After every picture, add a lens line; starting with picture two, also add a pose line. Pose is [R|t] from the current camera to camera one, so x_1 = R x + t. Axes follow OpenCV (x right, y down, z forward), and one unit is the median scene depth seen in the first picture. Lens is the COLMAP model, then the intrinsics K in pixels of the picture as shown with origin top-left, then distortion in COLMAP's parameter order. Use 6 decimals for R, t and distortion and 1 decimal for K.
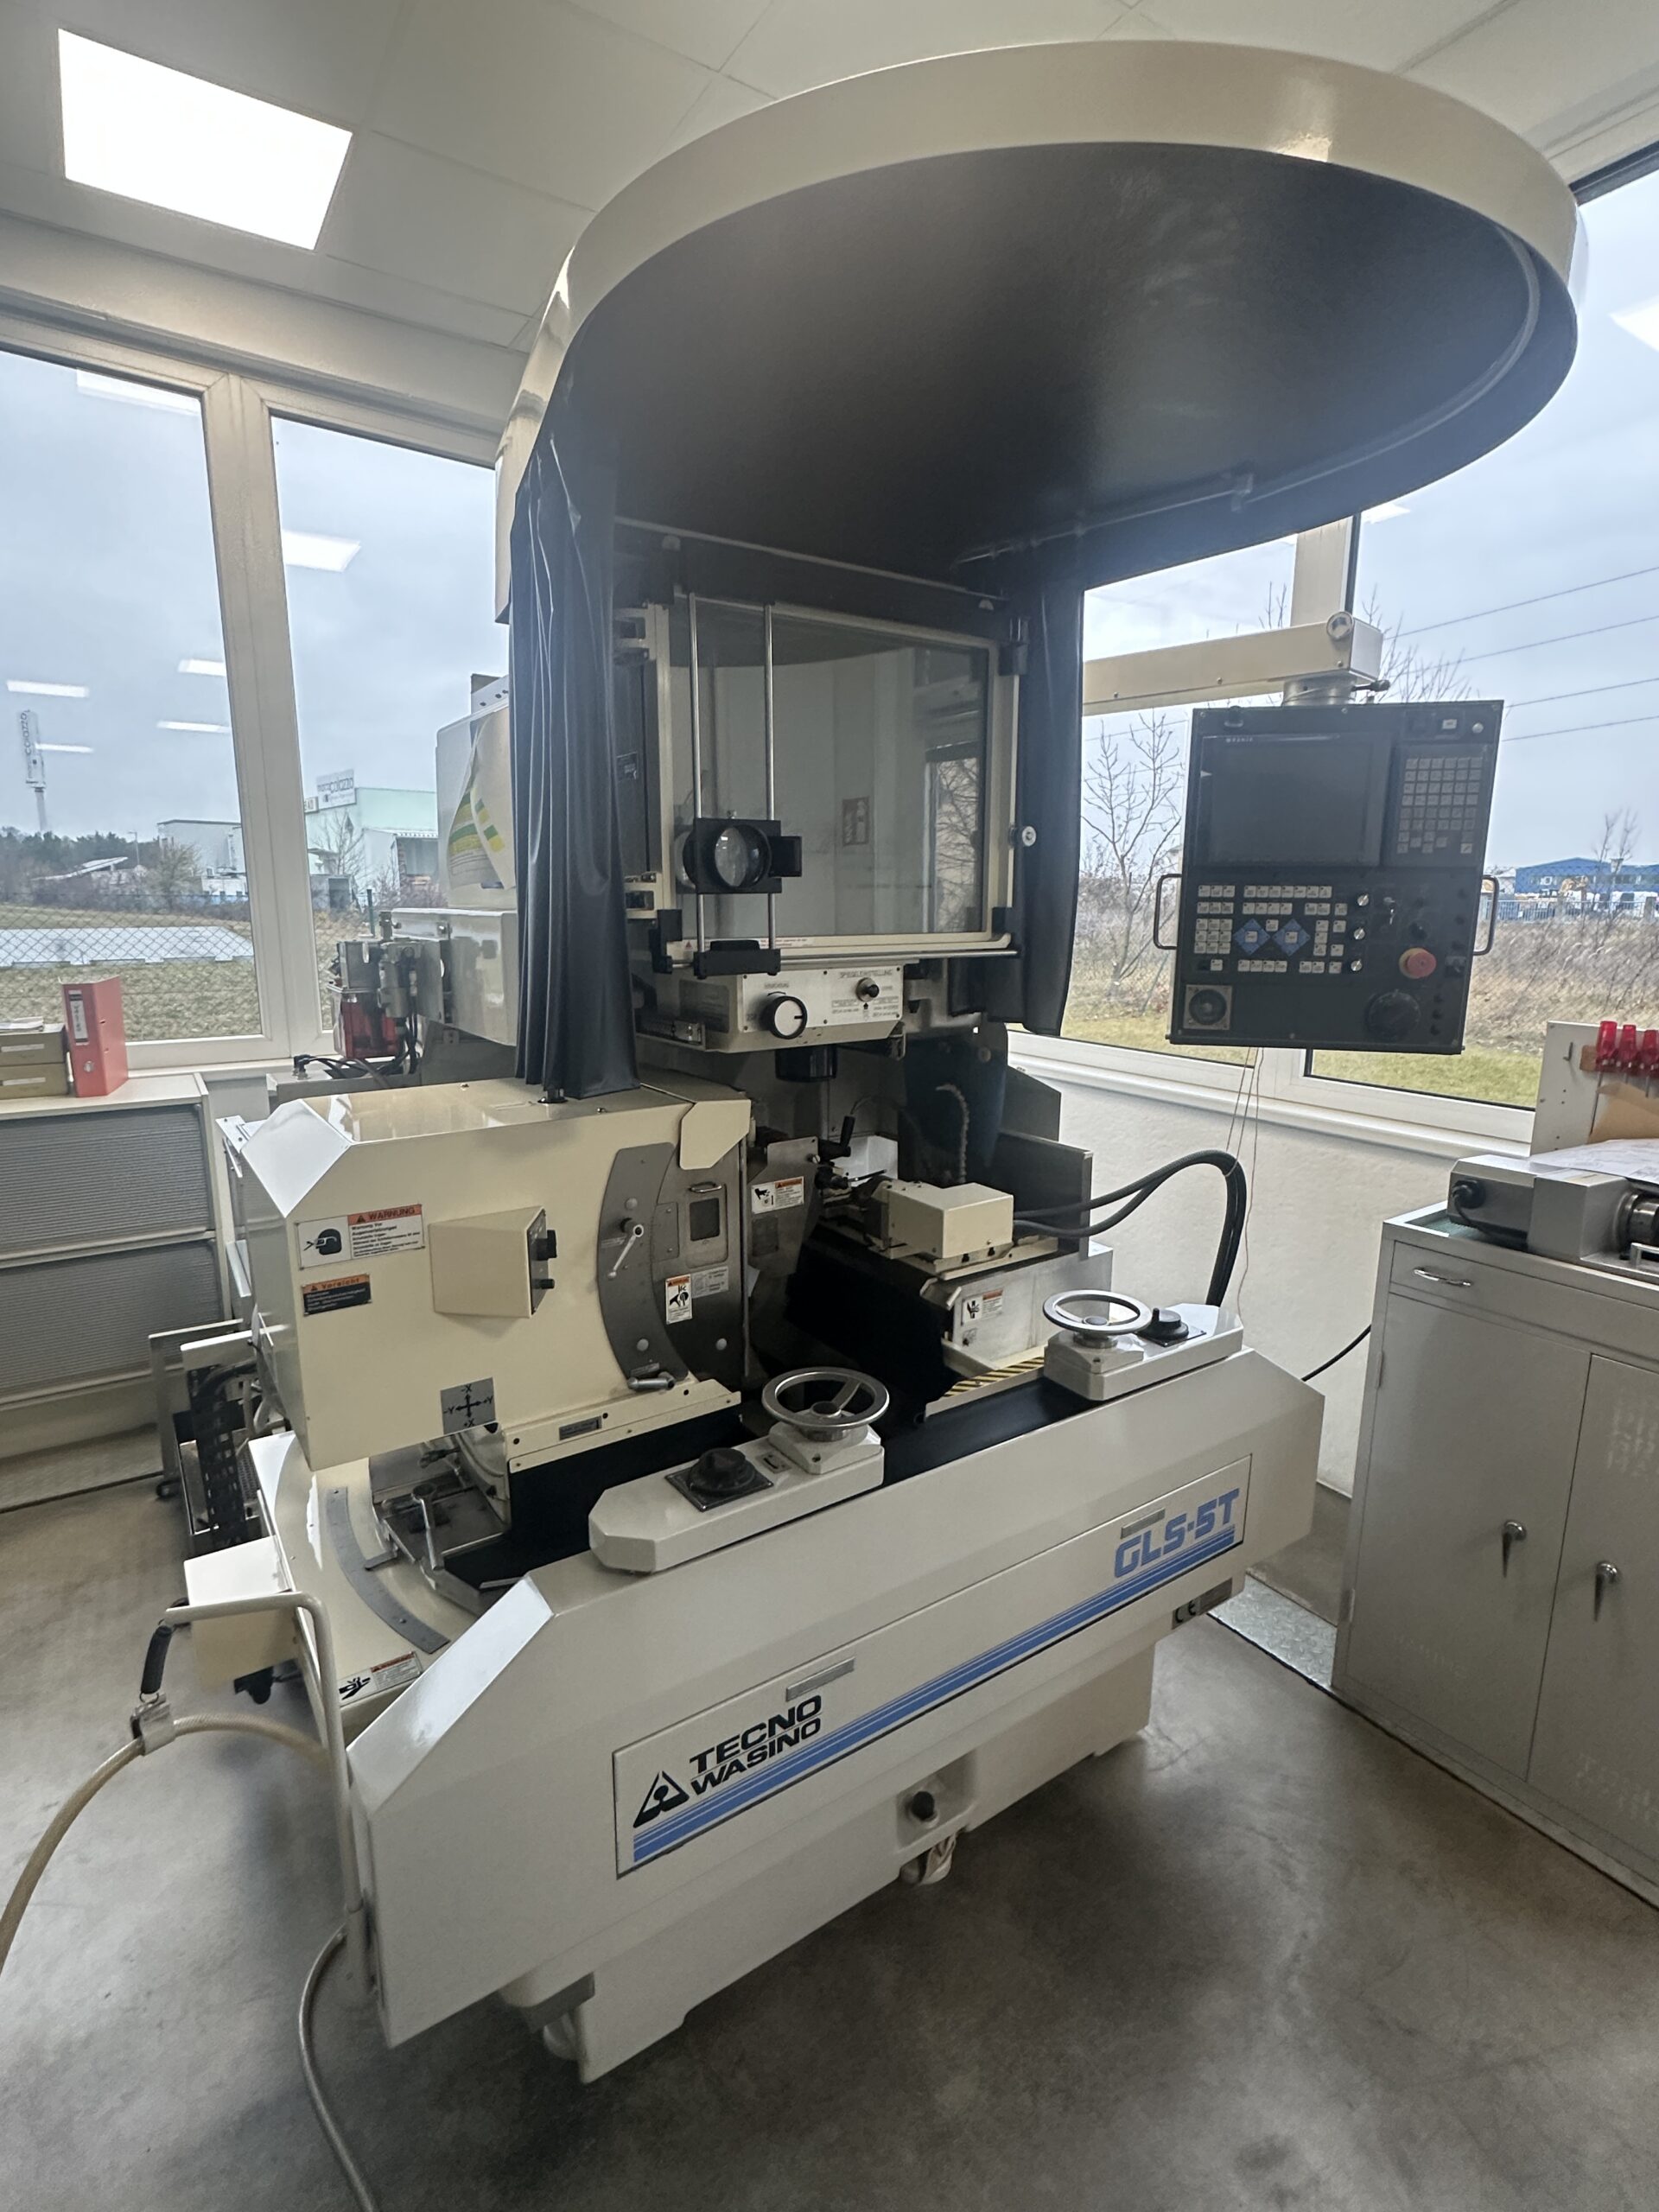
lens RADIAL K [[1072.5, 0, 829.5], [0, 1072.5, 1106.0], [0, 0, 1]] dist [-0.005279, 0.000389]
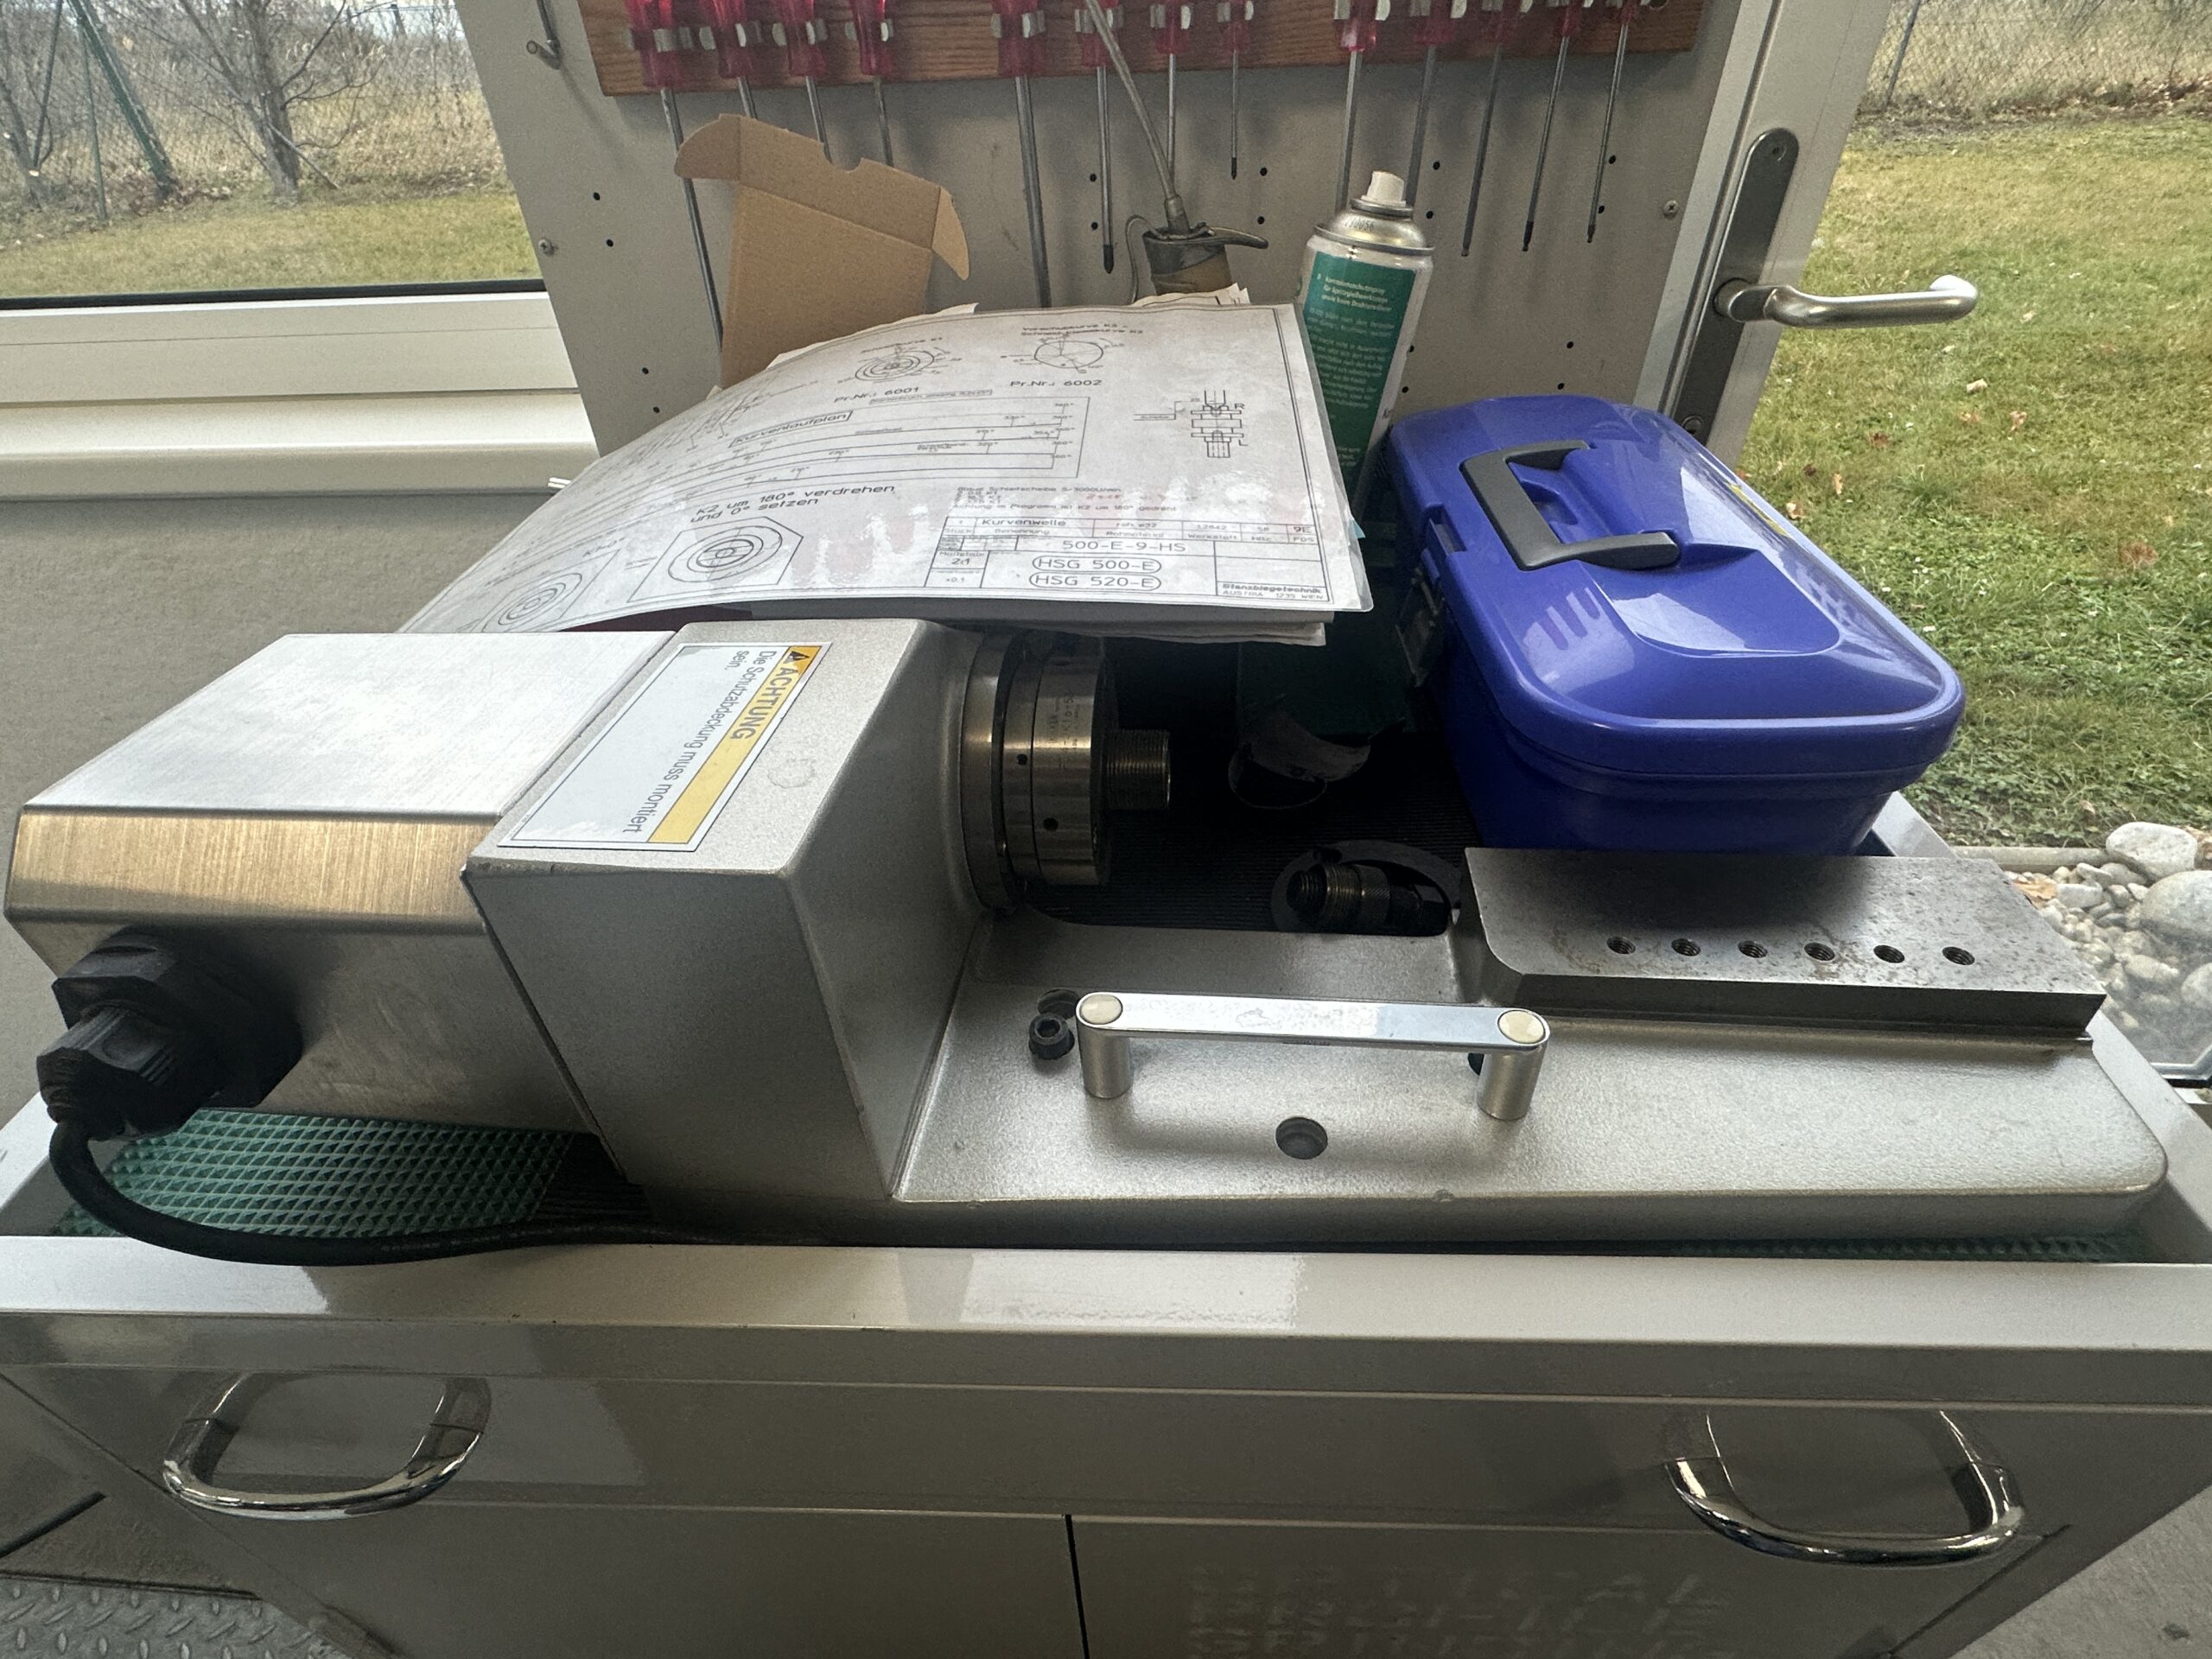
lens RADIAL K [[1072.5, 0, 1118.9], [0, 1072.5, 824.5], [0, 0, 1]] dist [-0.005279, 0.000389]
pose [[0.591078, -0.515576, 0.620329, 0.103280], [0.190347, 0.836489, 0.513862, 0.001456], [-0.783833, -0.185655, 0.592569, 0.140734]]
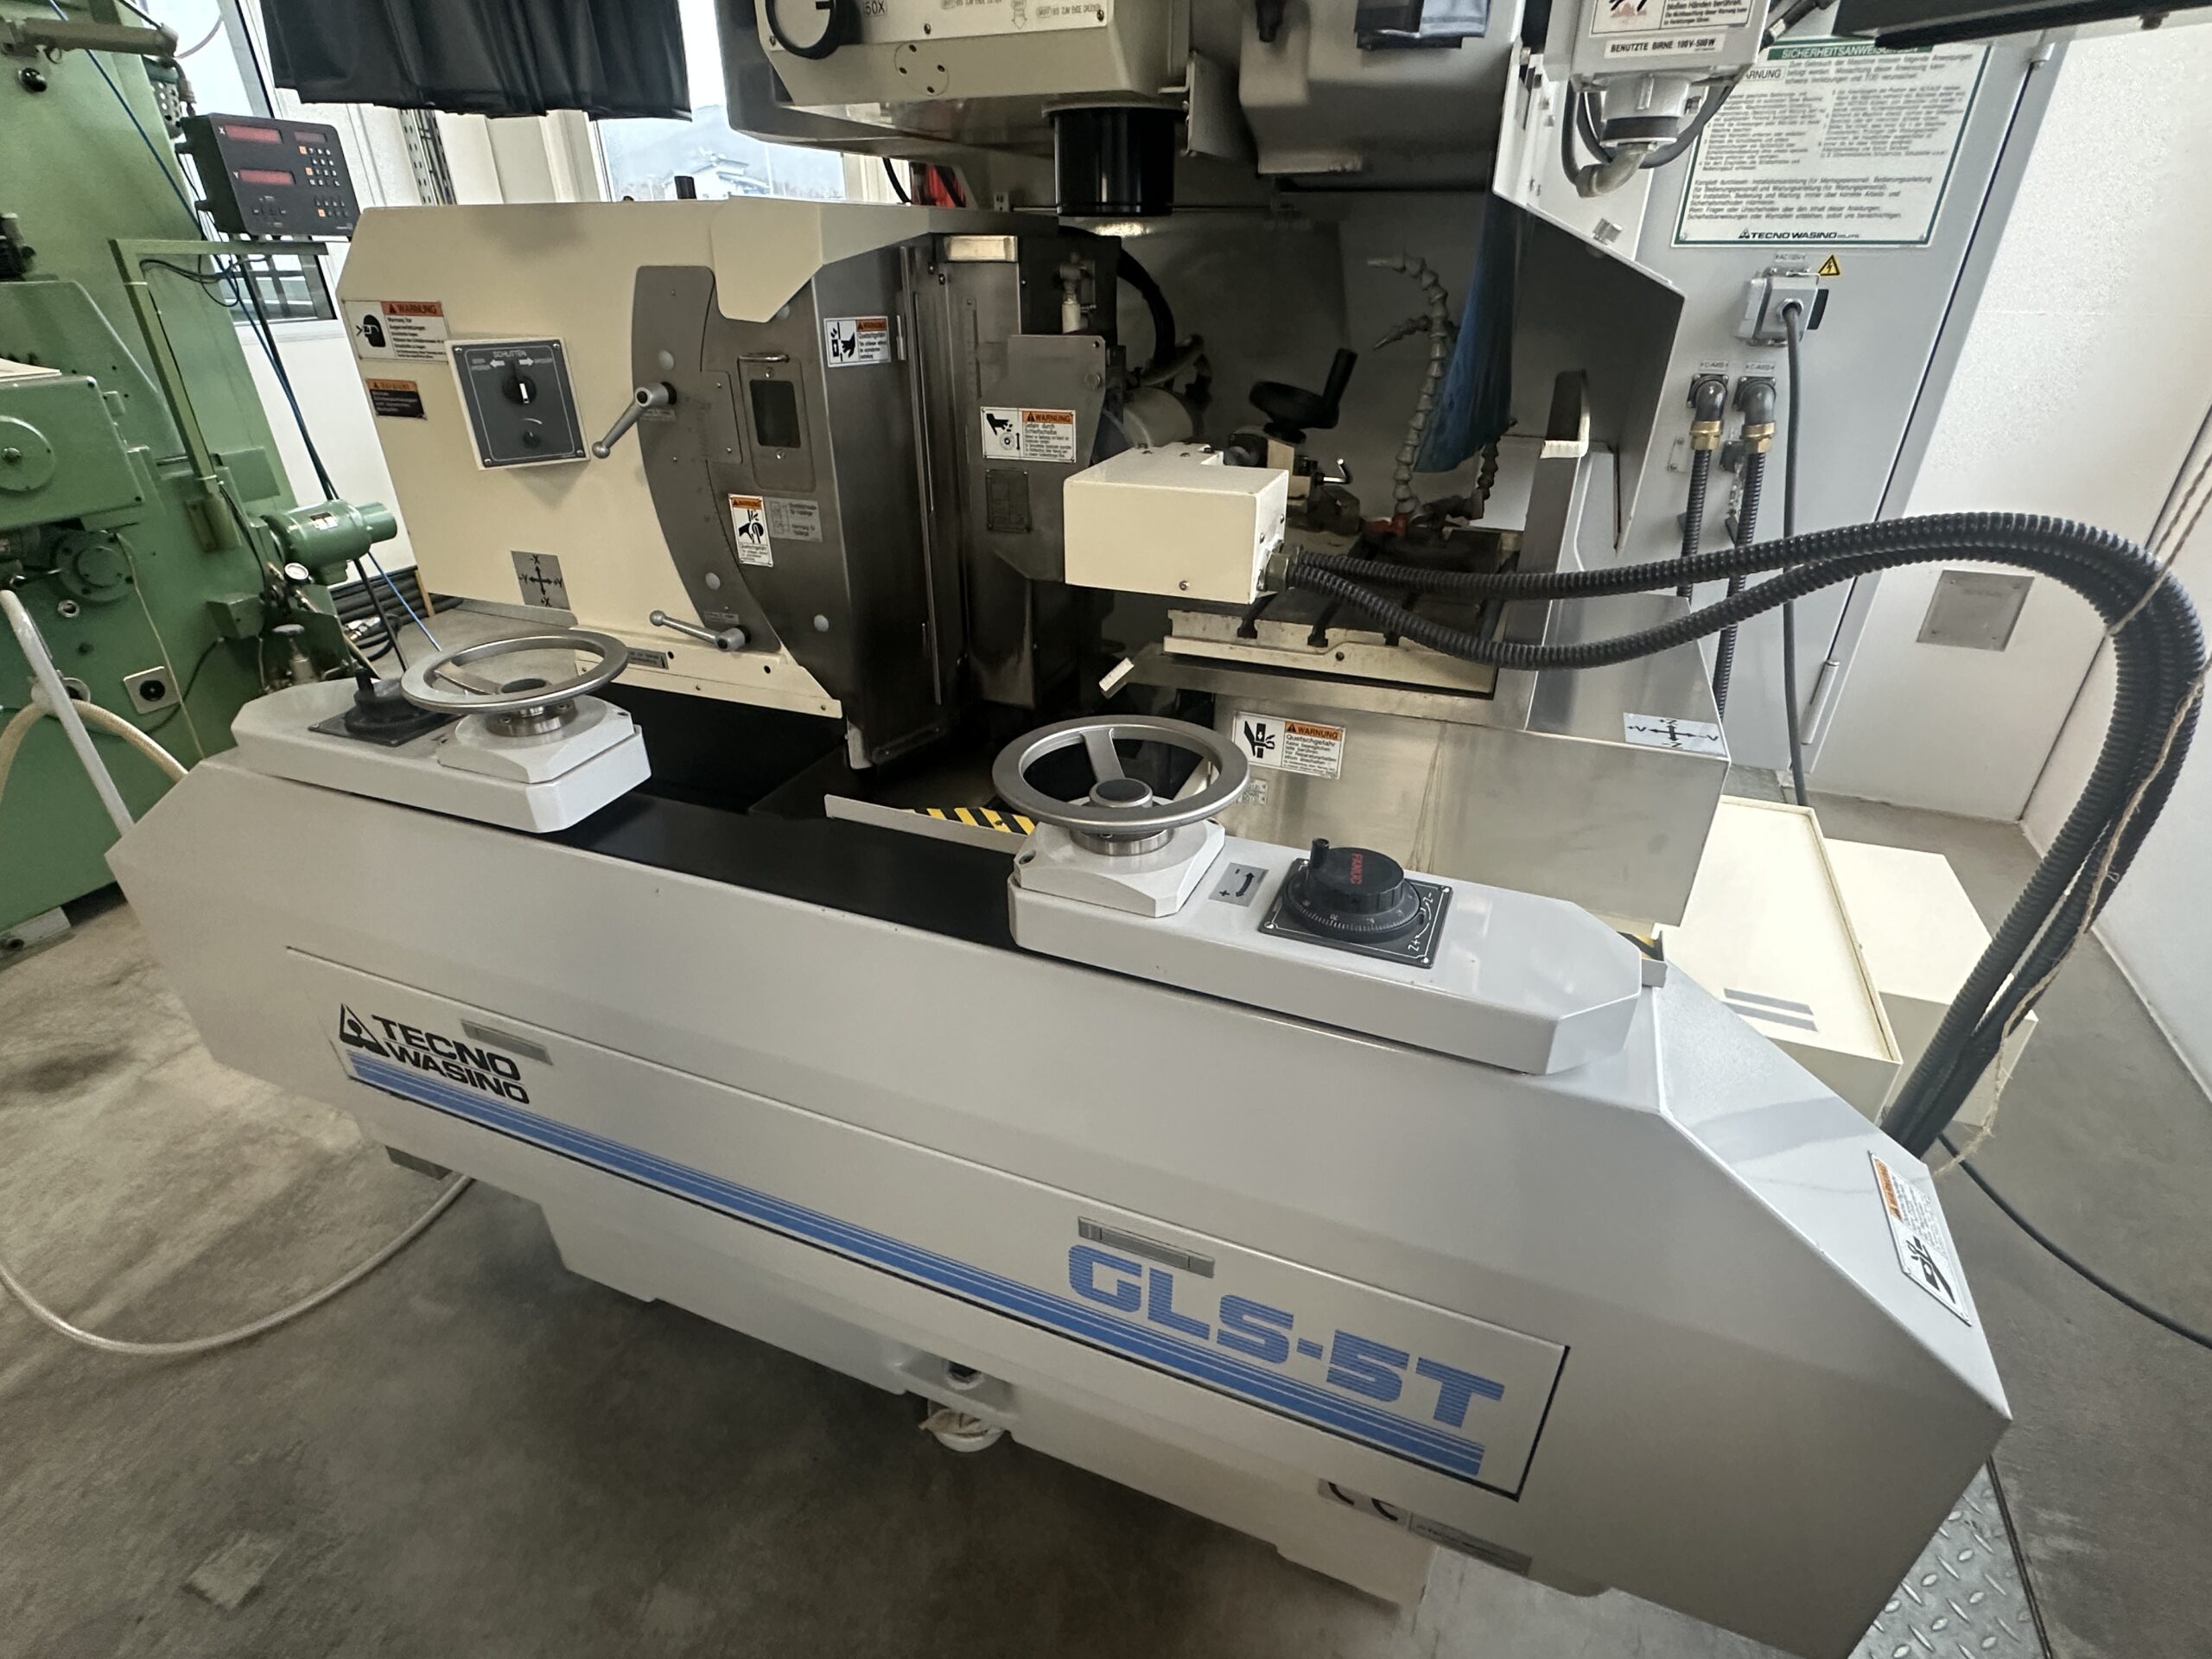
lens RADIAL K [[1077.6, 0, 1103.8], [0, 1077.6, 843.6], [0, 0, 1]] dist [0.000020, -0.005049]
pose [[0.556999, 0.401071, -0.727251, 0.586662], [-0.158179, 0.910866, 0.381184, 0.065603], [0.815310, -0.097283, 0.570793, 0.794280]]
